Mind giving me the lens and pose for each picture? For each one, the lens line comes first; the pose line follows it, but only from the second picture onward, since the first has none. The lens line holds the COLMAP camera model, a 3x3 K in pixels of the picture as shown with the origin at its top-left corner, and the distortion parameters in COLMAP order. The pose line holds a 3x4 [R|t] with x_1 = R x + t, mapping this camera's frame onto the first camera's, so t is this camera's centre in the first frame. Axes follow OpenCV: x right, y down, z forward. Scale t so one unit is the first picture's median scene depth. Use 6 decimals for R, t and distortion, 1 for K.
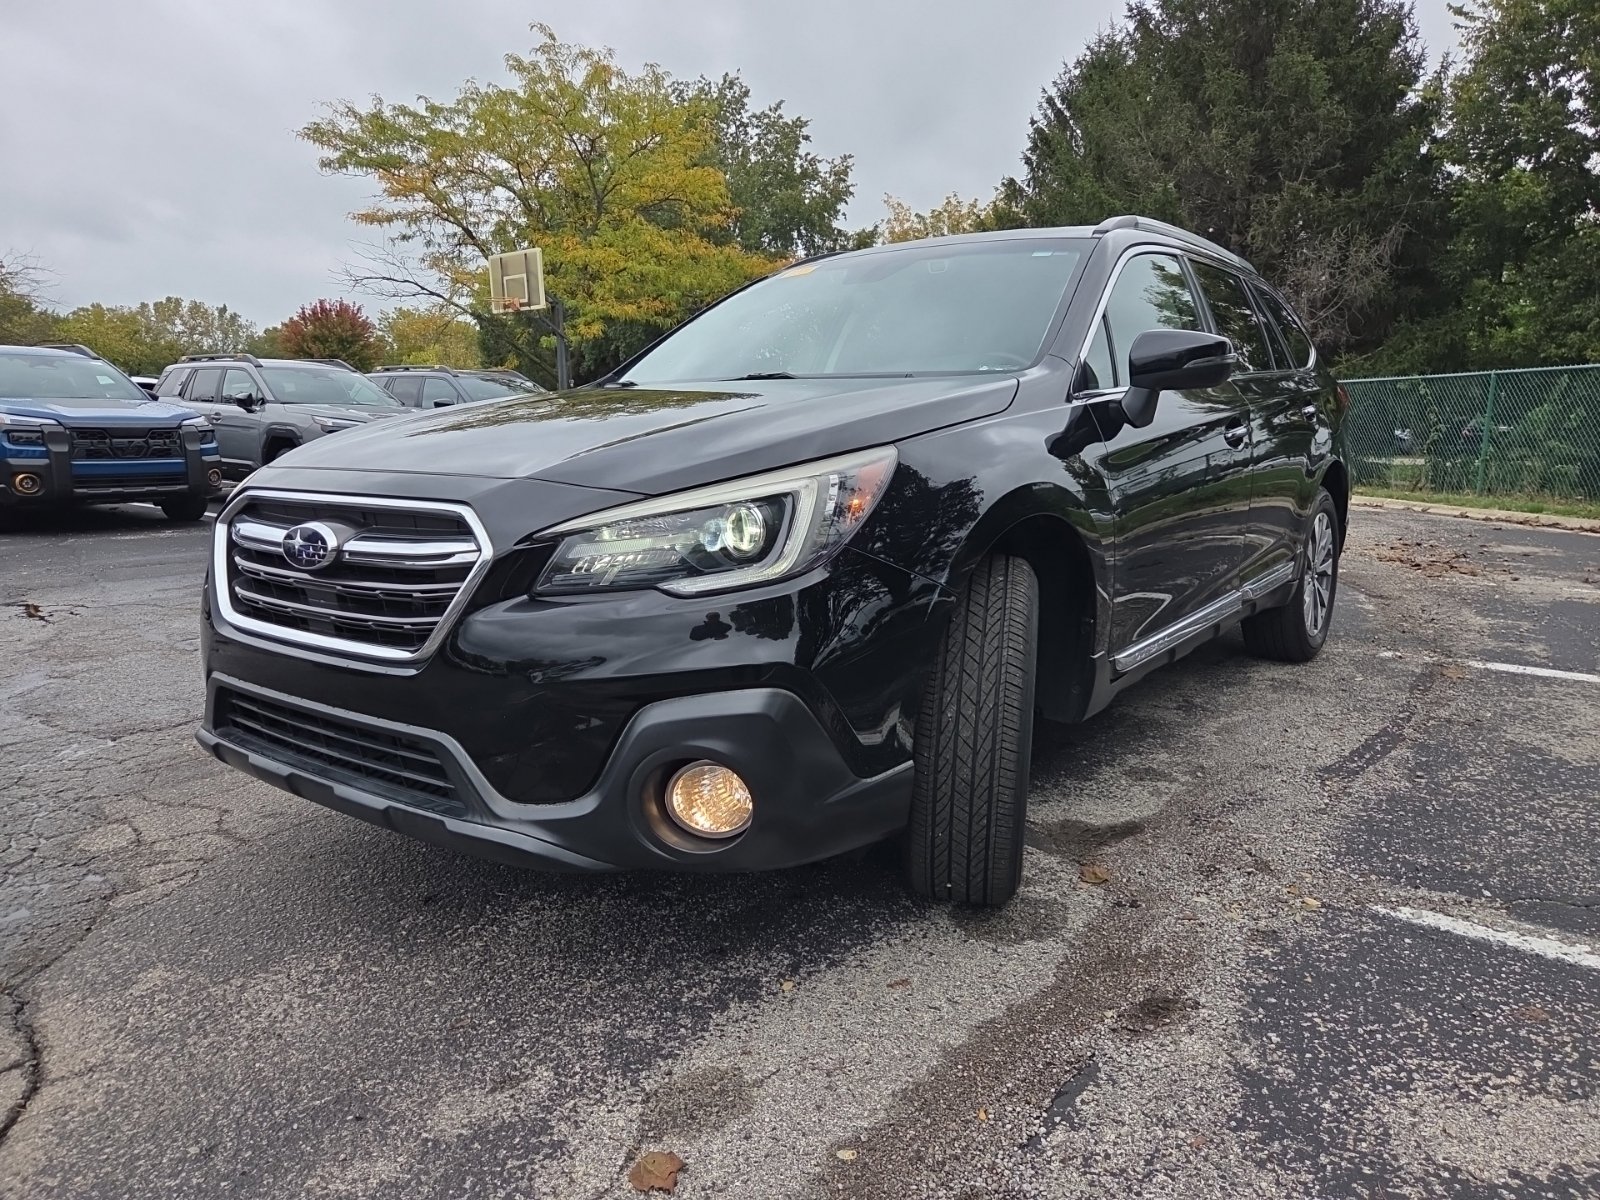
lens RADIAL K [[1071.5, 0, 789.4], [0, 1071.5, 597.1], [0, 0, 1]] dist [0.068310, -0.050015]
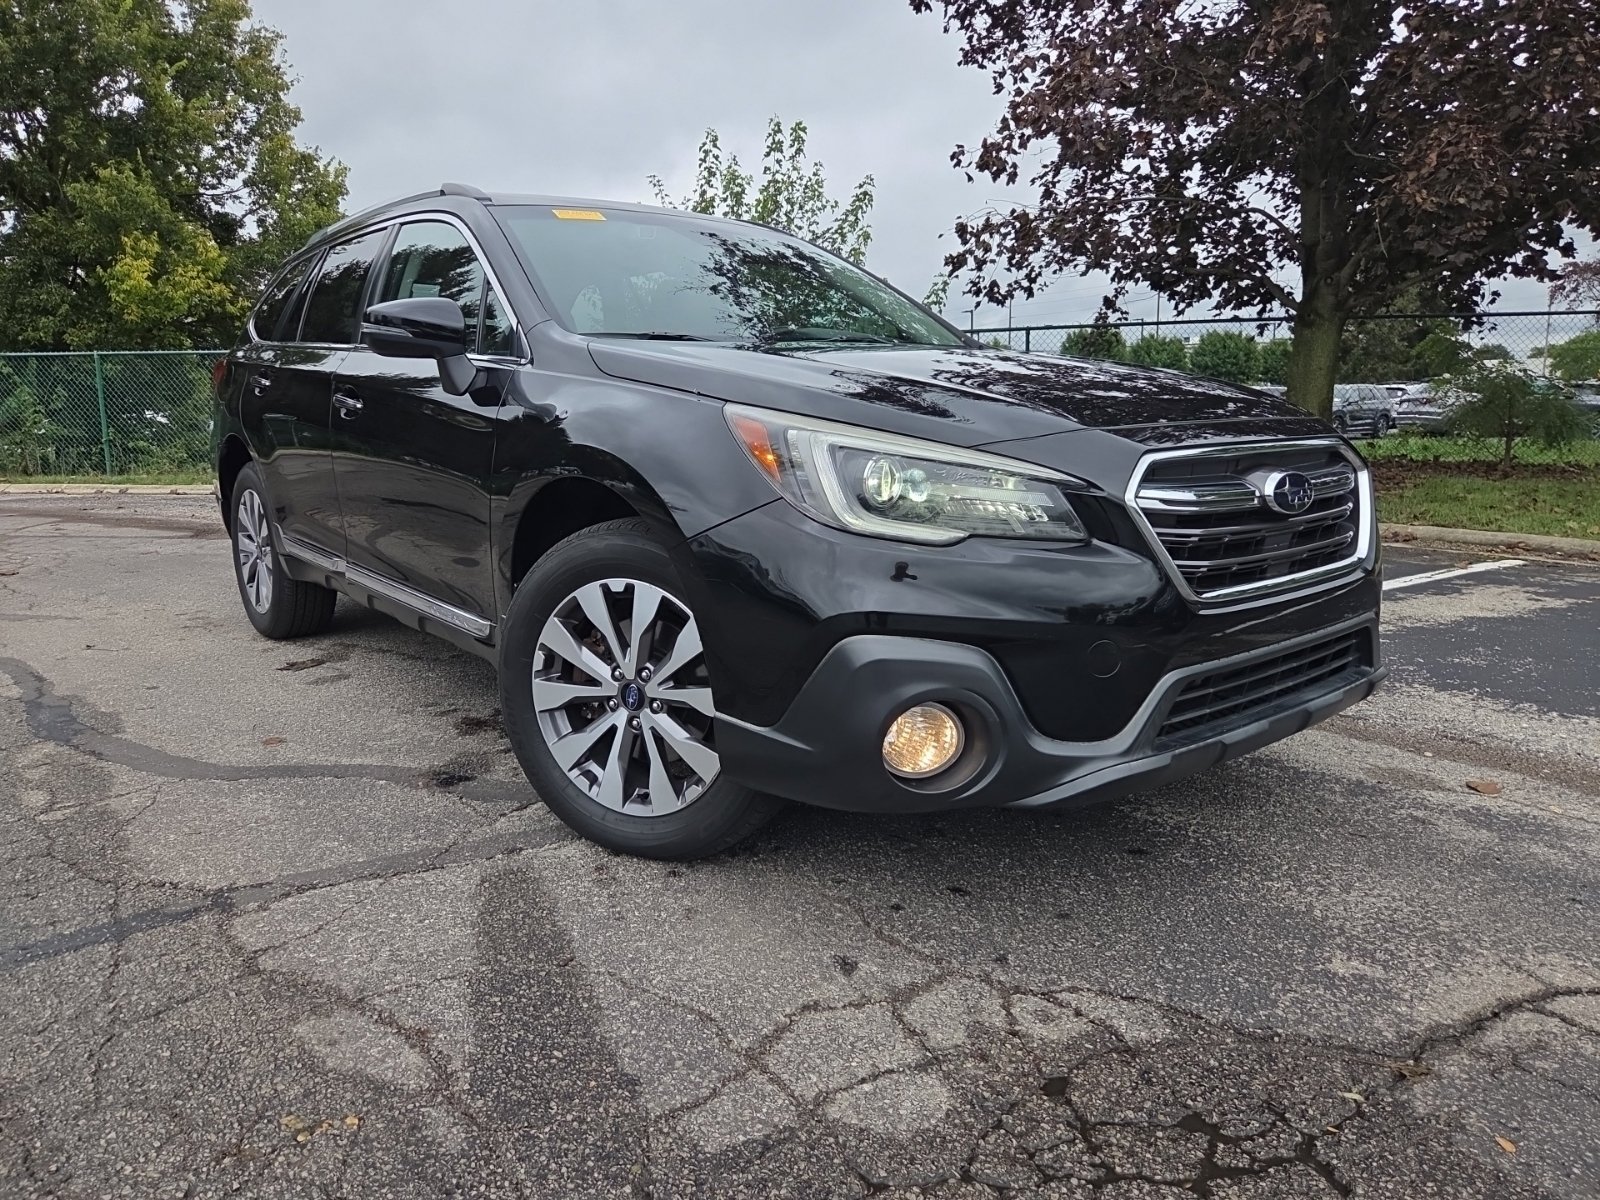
lens RADIAL K [[1071.5, 0, 795.2], [0, 1071.5, 590.9], [0, 0, 1]] dist [0.068310, -0.050015]
pose [[0.224837, -0.170890, 0.959294, -0.138108], [0.164542, 0.977021, 0.135484, -0.015247], [-0.960403, 0.127382, 0.247789, 0.106889]]
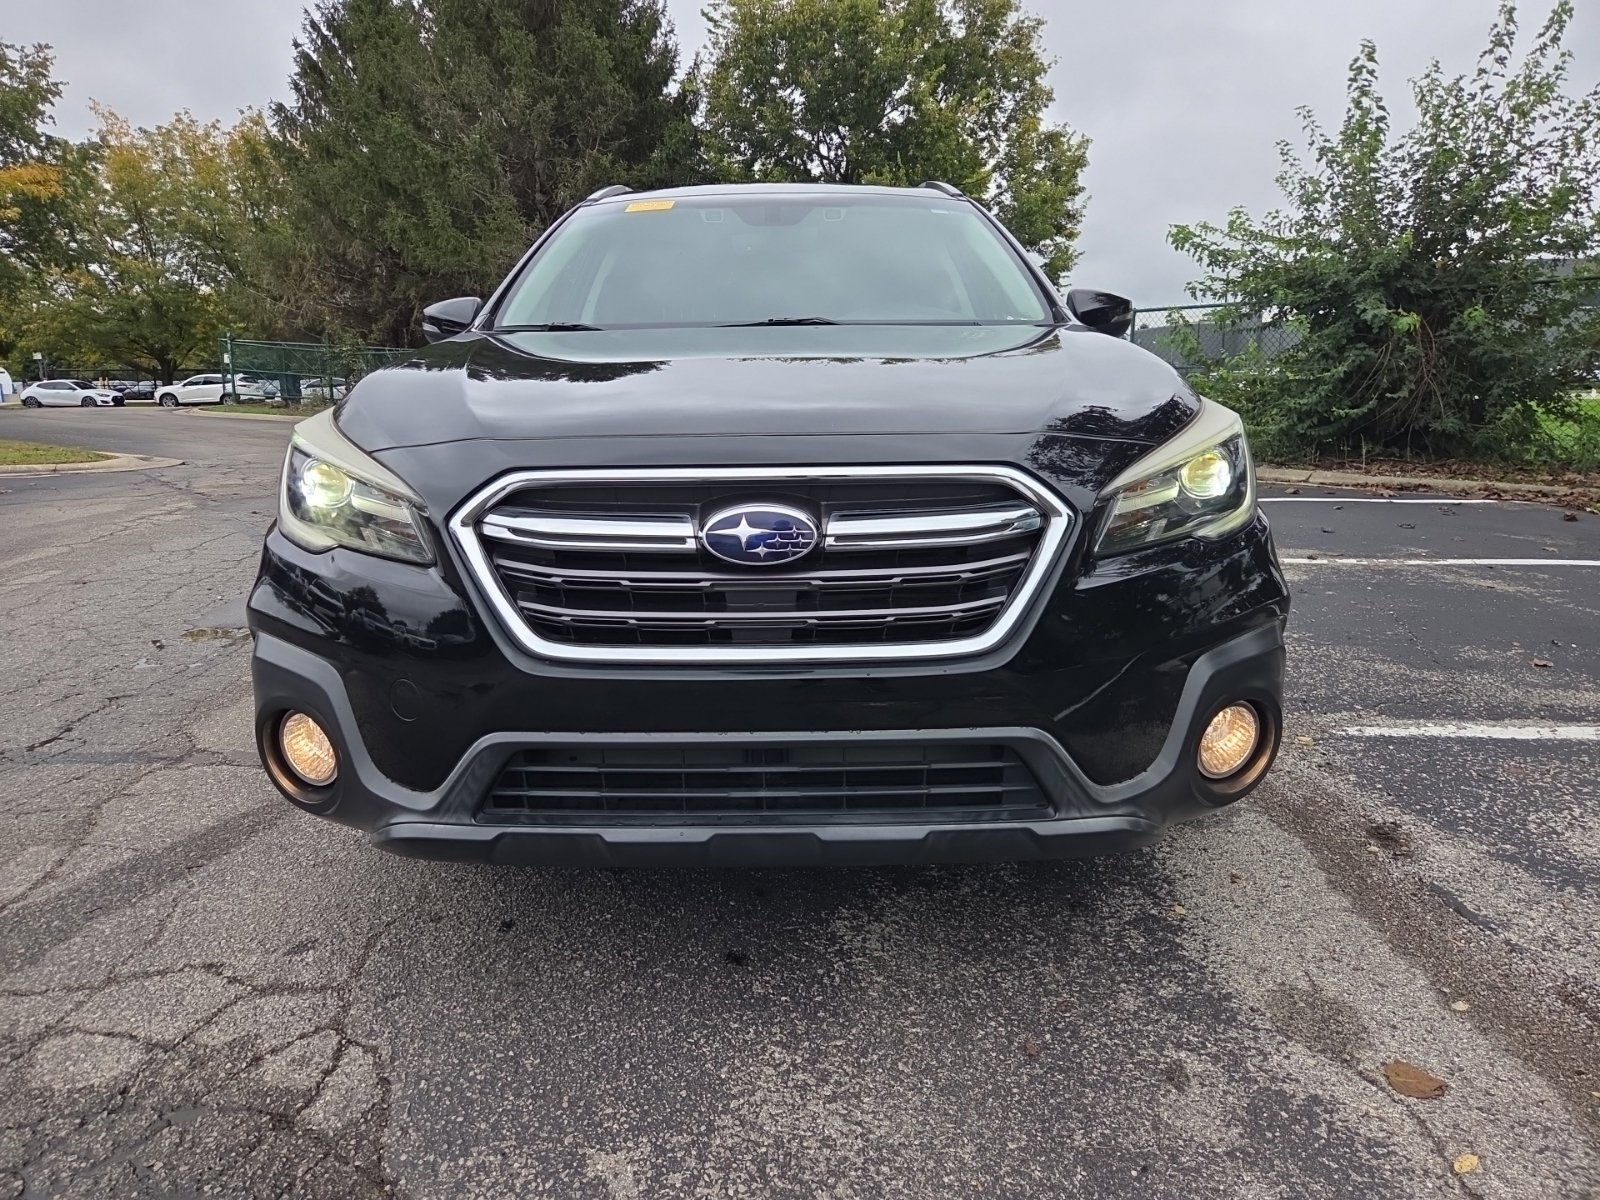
lens RADIAL K [[1071.5, 0, 777.6], [0, 1071.5, 580.7], [0, 0, 1]] dist [0.068310, -0.050015]
pose [[0.800432, -0.120387, 0.587210, -0.078226], [0.103853, 0.992662, 0.061948, -0.005354], [-0.590359, 0.011398, 0.807061, 0.033311]]
